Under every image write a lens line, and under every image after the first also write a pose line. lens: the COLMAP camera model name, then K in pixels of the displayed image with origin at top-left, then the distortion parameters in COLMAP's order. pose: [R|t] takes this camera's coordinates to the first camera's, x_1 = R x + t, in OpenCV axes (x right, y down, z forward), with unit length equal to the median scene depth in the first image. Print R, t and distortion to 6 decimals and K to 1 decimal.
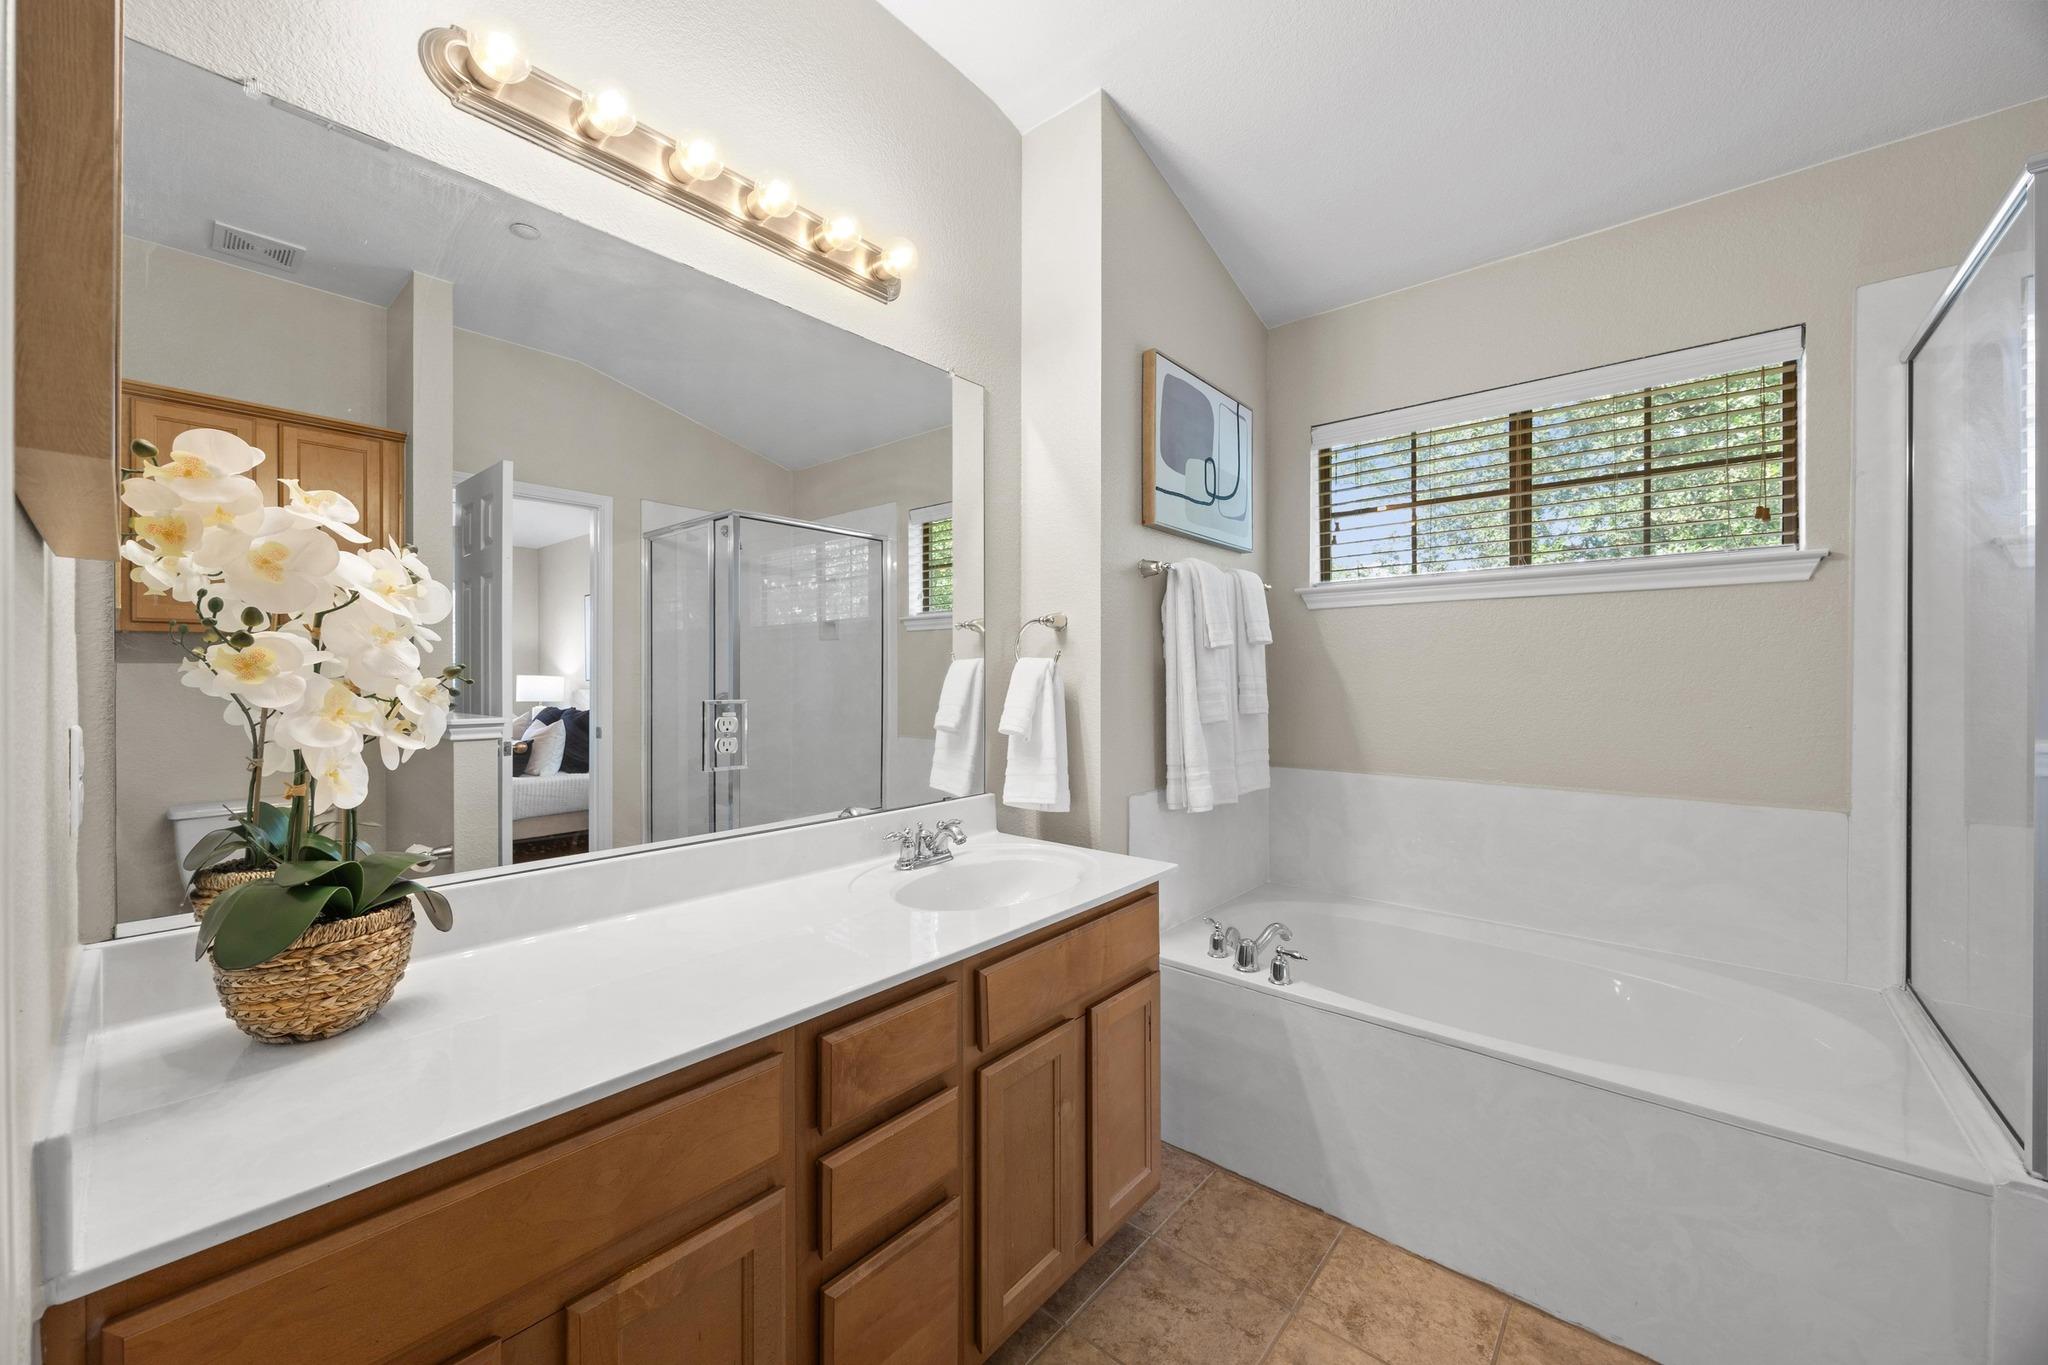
lens RADIAL K [[773.4, 0, 1015.5], [0, 773.4, 681.2], [0, 0, 1]] dist [-0.003037, -0.000527]
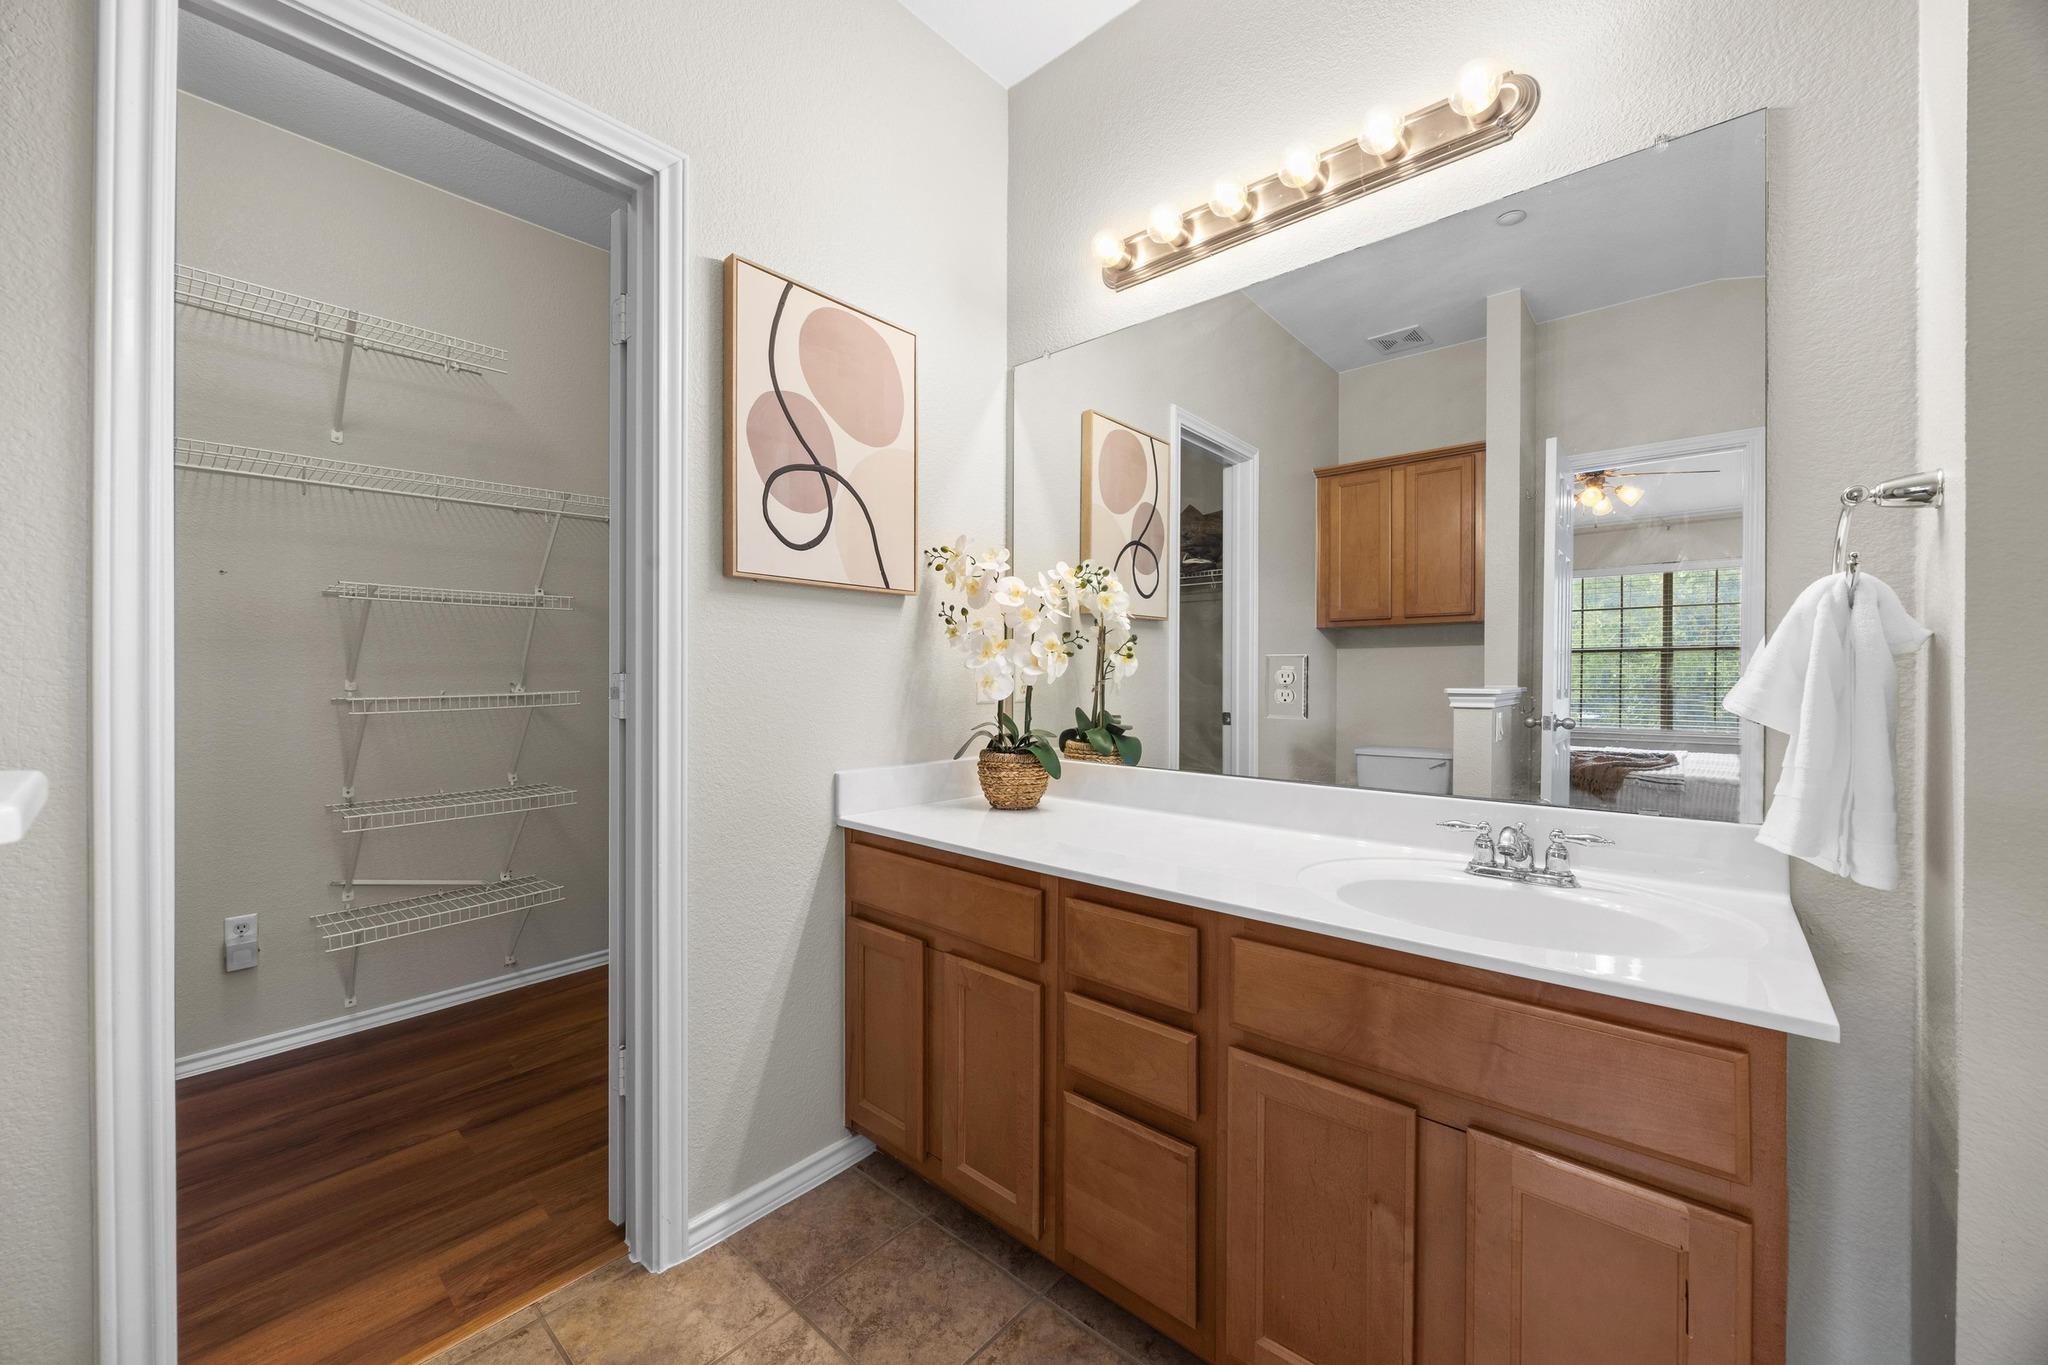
lens RADIAL K [[785.7, 0, 1013.8], [0, 785.7, 680.7], [0, 0, 1]] dist [-0.002980, -0.000204]
pose [[-0.018792, 0.007238, -0.999797, 0.451071], [-0.006127, 0.999954, 0.007355, 0.033212], [0.999805, 0.006264, -0.018746, 0.386082]]
